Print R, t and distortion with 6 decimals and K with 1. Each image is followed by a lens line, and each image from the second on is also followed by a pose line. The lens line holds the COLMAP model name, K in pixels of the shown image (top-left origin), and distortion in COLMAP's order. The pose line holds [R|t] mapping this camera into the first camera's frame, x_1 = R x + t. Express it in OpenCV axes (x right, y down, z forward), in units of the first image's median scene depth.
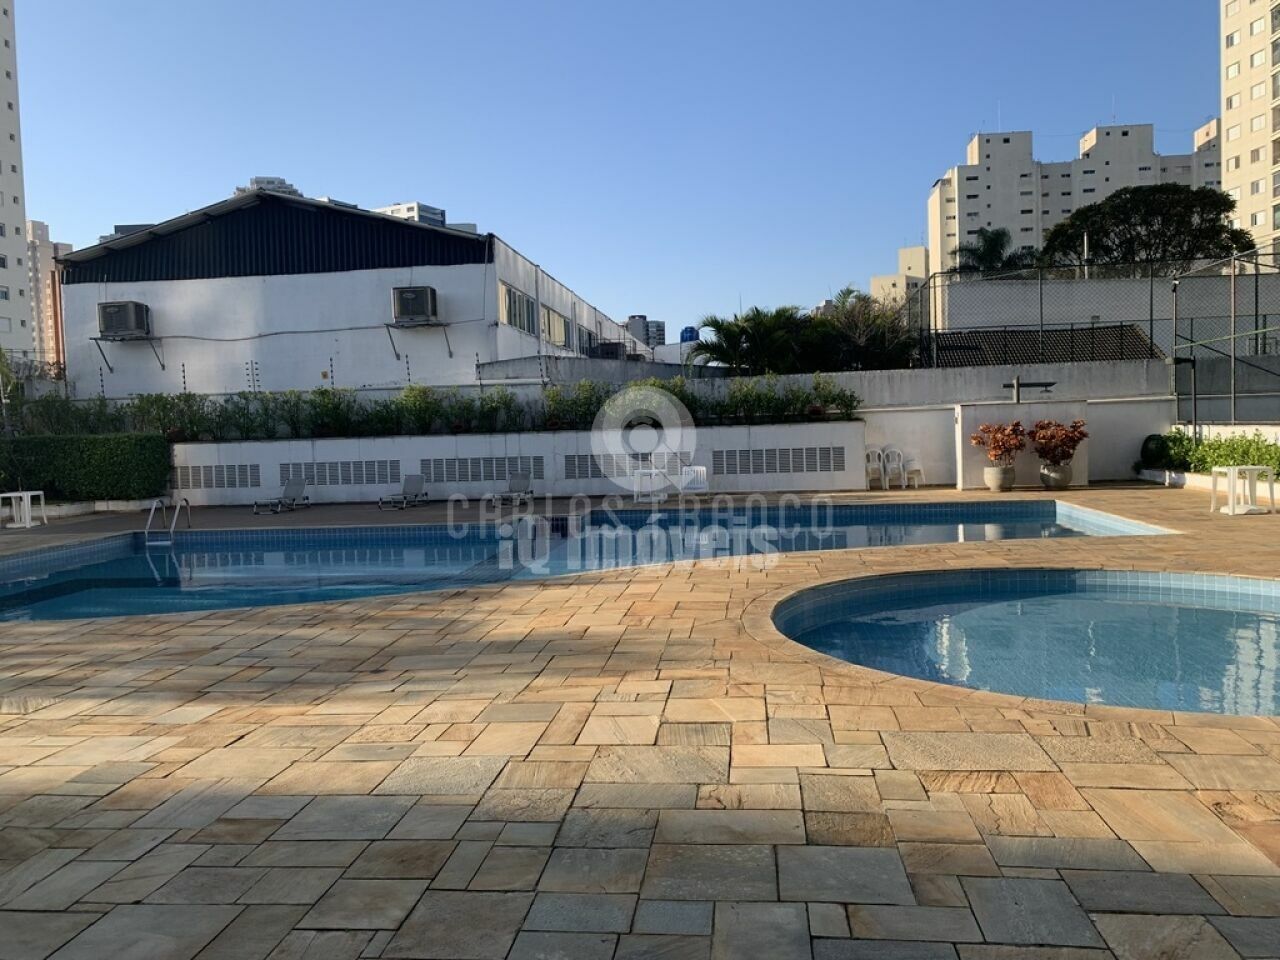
lens RADIAL K [[980.7, 0, 640.0], [0, 980.7, 480.0], [0, 0, 1]] dist [-0.001028, 0.005647]
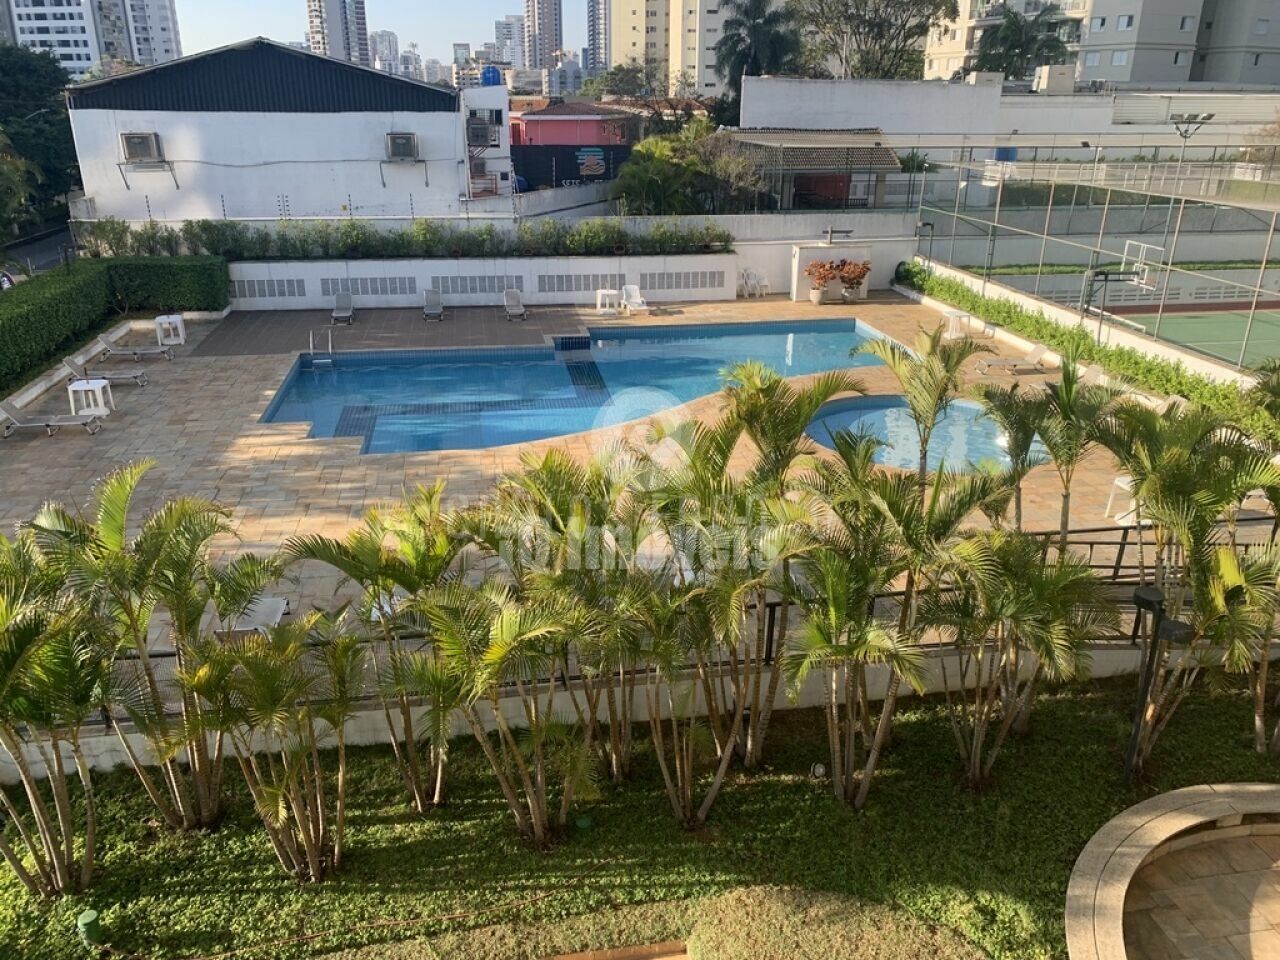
lens RADIAL K [[980.7, 0, 640.0], [0, 980.7, 480.0], [0, 0, 1]] dist [-0.001028, 0.005647]
pose [[0.957082, -0.065738, 0.282264, -0.355903], [-0.026171, 0.950354, 0.310070, -0.187343], [-0.288634, -0.304149, 0.907846, -0.432173]]
